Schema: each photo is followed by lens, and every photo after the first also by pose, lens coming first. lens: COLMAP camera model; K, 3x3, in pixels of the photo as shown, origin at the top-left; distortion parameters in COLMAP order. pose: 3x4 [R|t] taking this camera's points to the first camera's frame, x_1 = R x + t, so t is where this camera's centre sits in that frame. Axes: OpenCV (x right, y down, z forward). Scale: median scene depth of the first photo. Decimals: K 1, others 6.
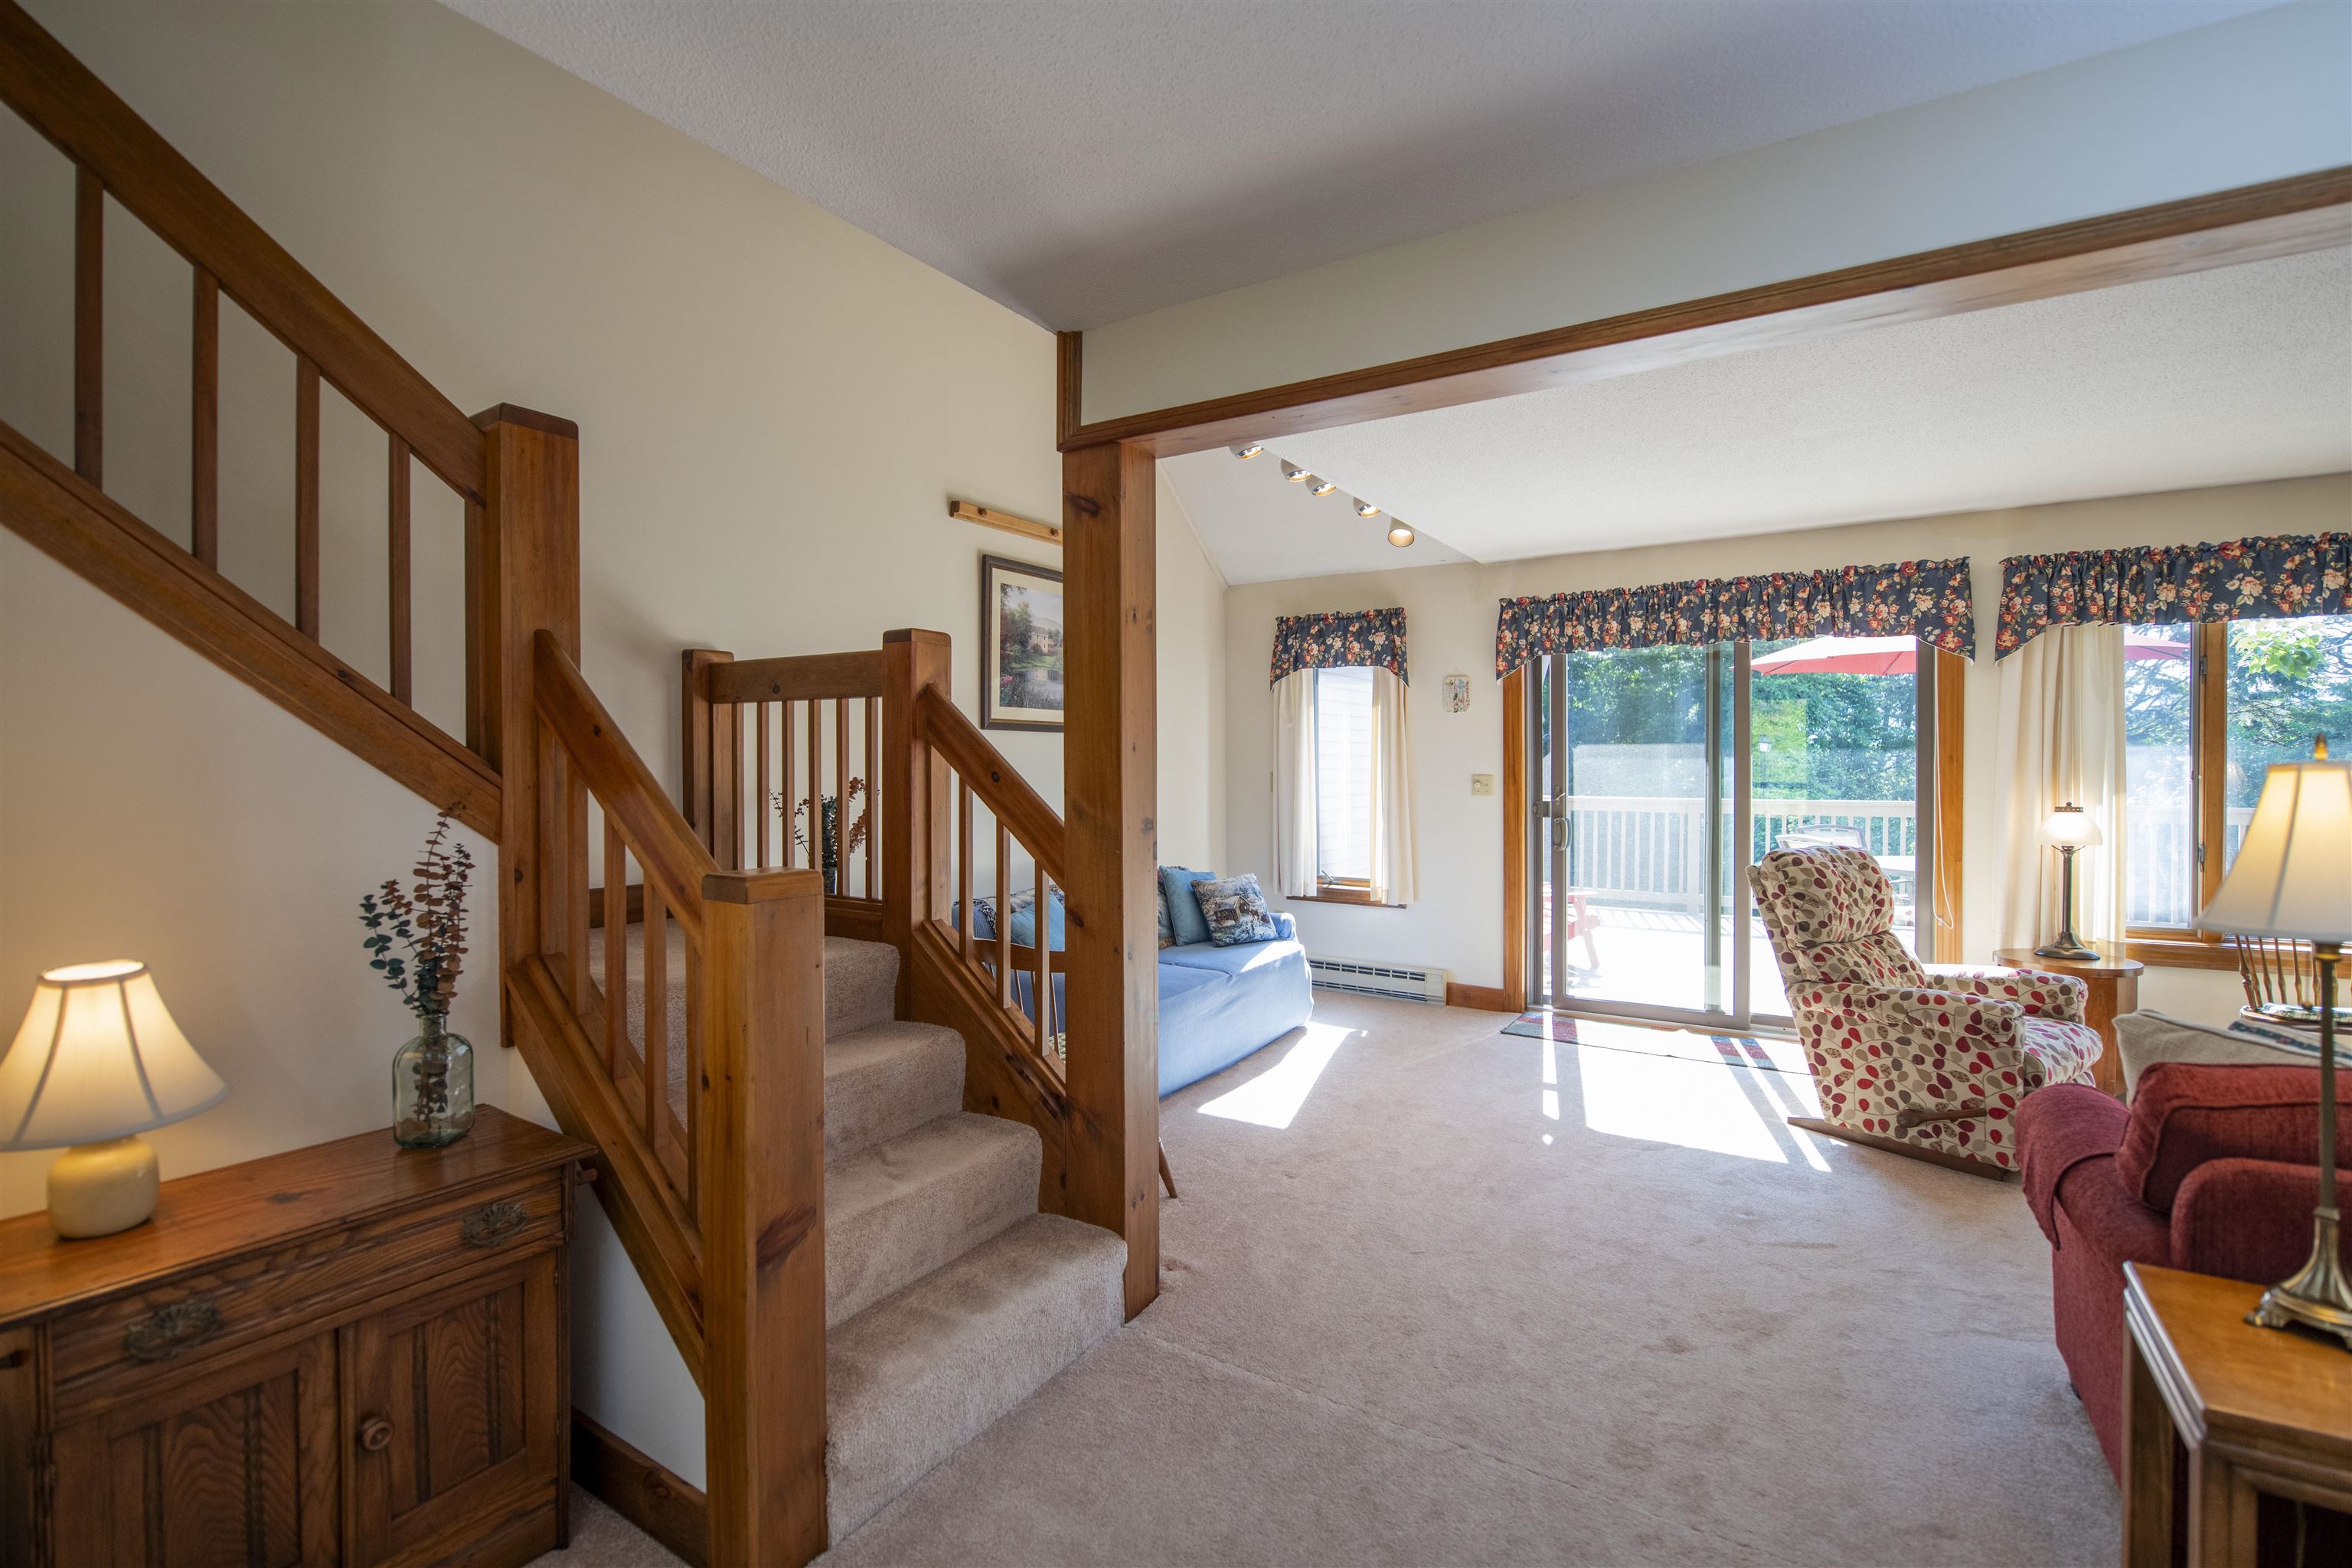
lens RADIAL K [[1073.4, 0, 1198.1], [0, 1073.4, 780.8], [0, 0, 1]] dist [-0.010916, -0.001755]
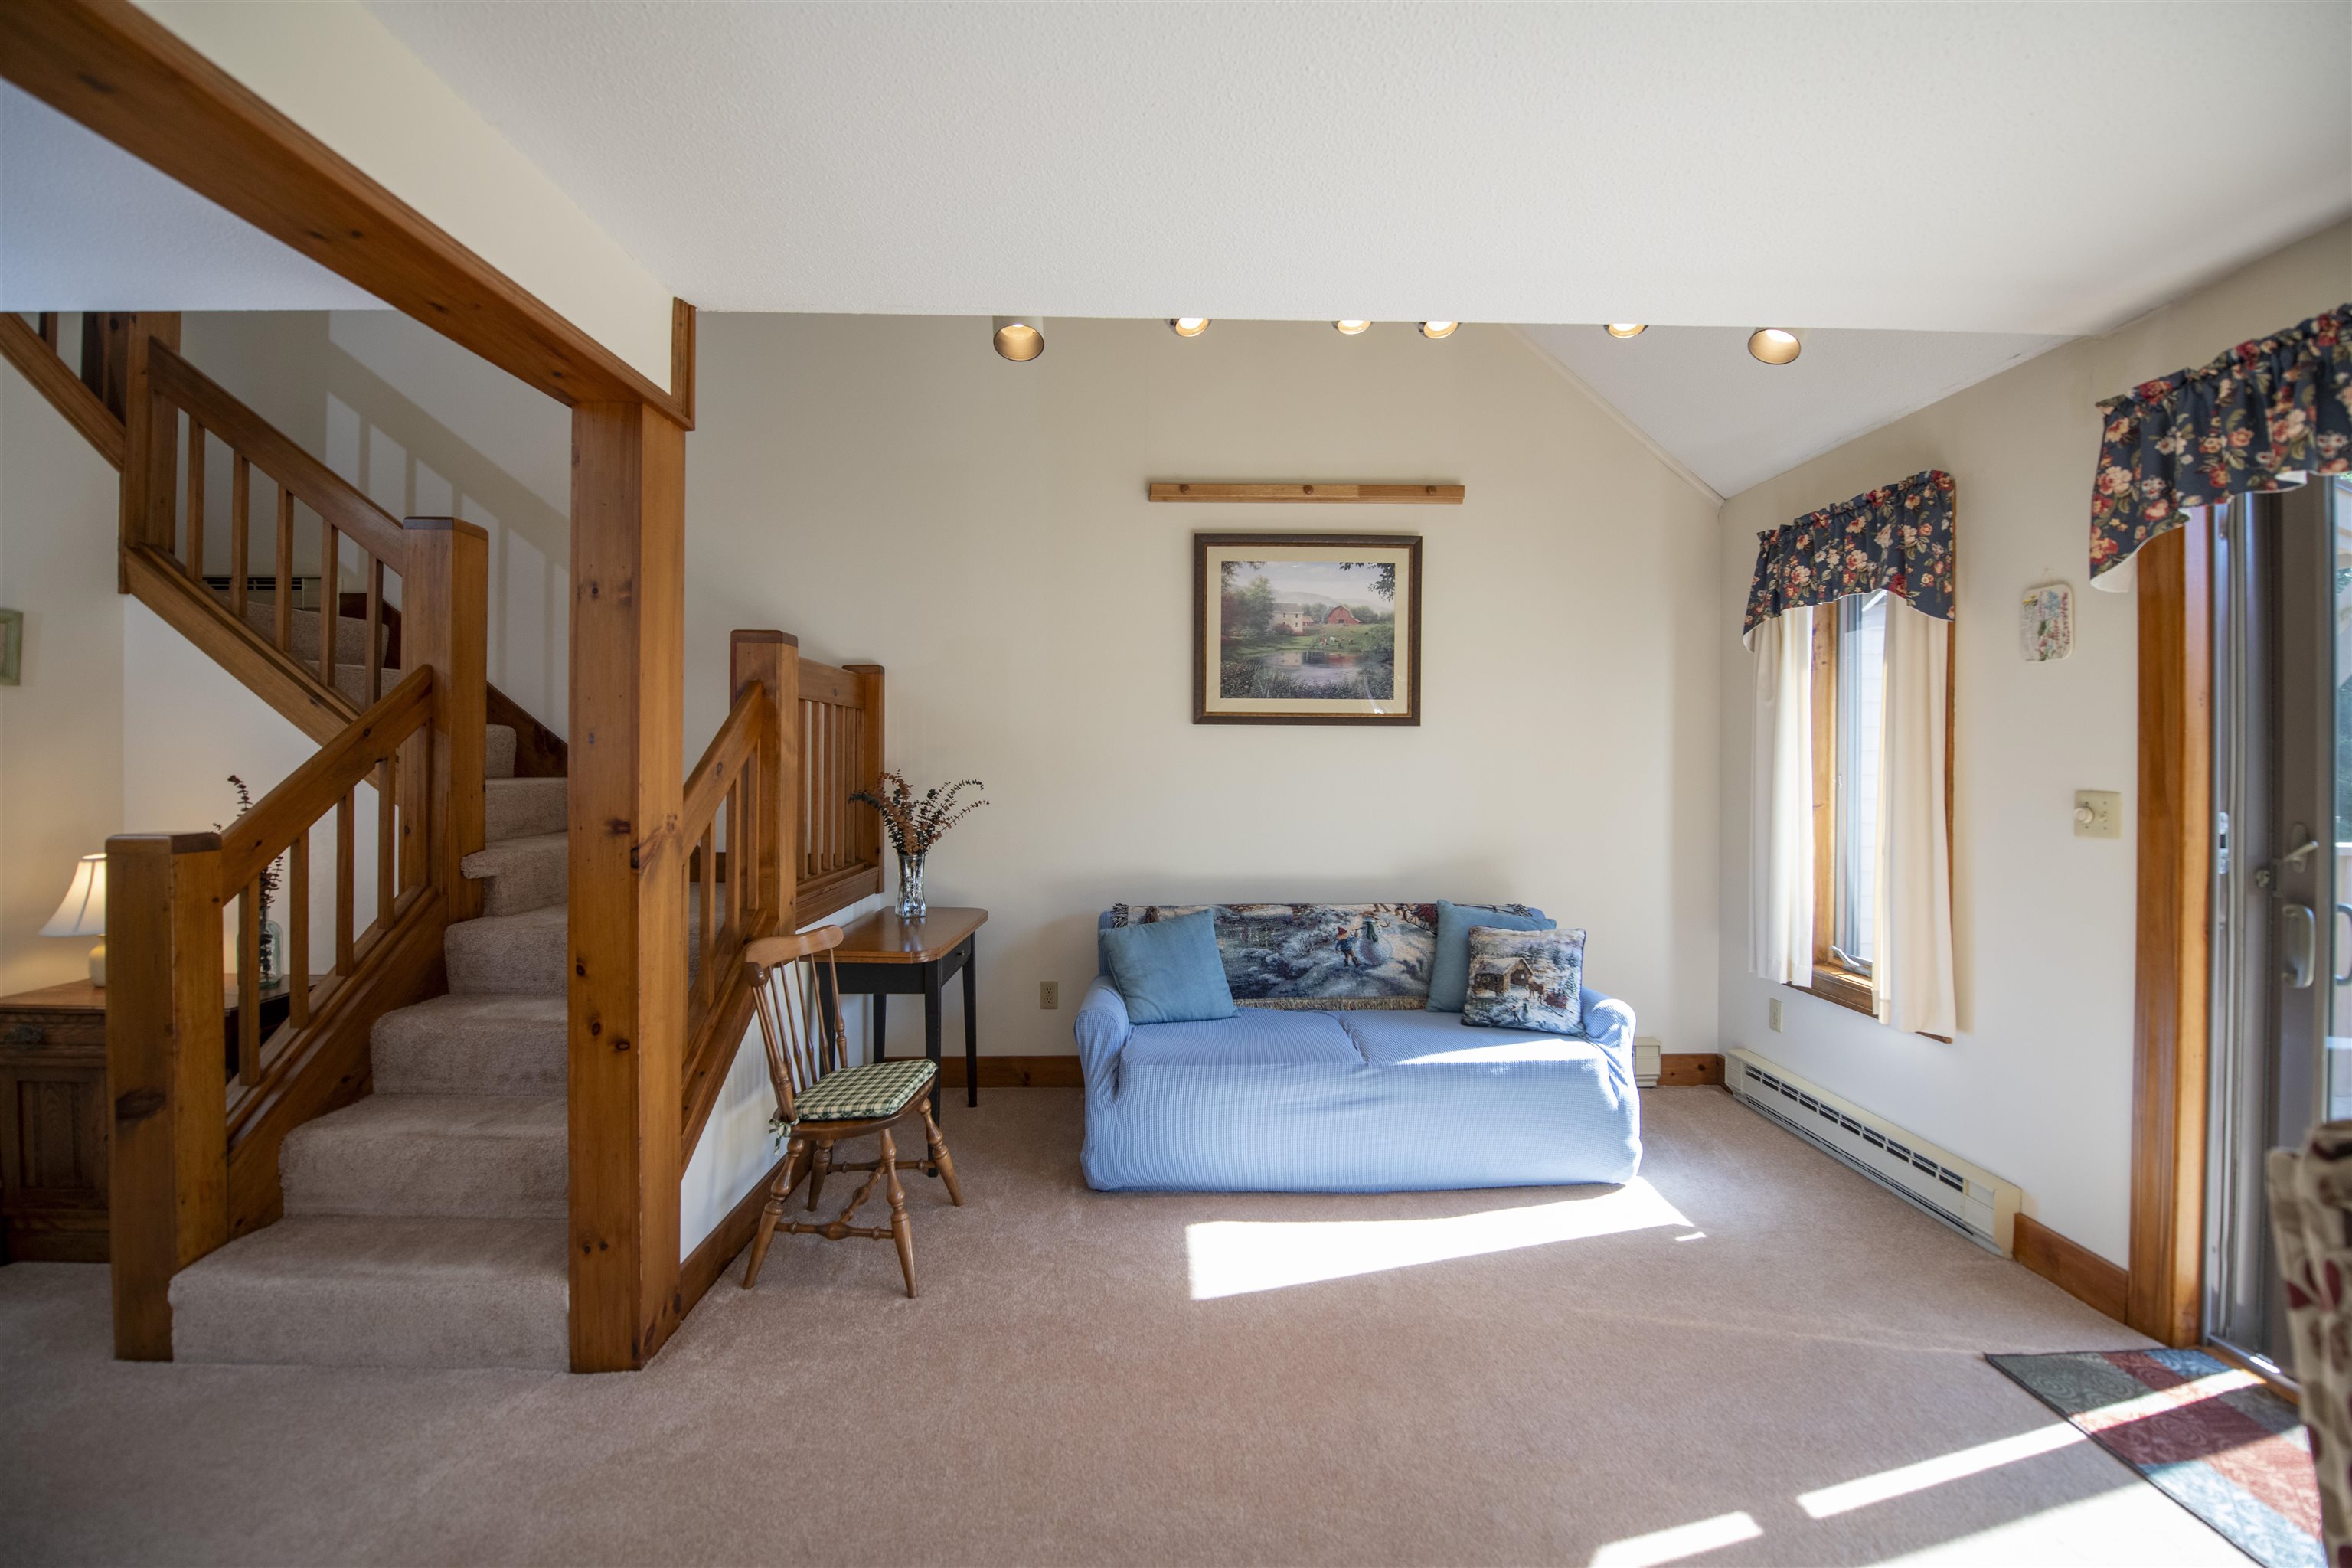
lens RADIAL K [[957.4, 0, 1177.4], [0, 957.4, 771.0], [0, 0, 1]] dist [-0.014718, -0.002092]
pose [[0.533855, 0.010992, -0.845504, 0.439182], [-0.020725, 0.999785, -0.000088, -0.006782], [0.845322, 0.017570, 0.533968, 0.499150]]
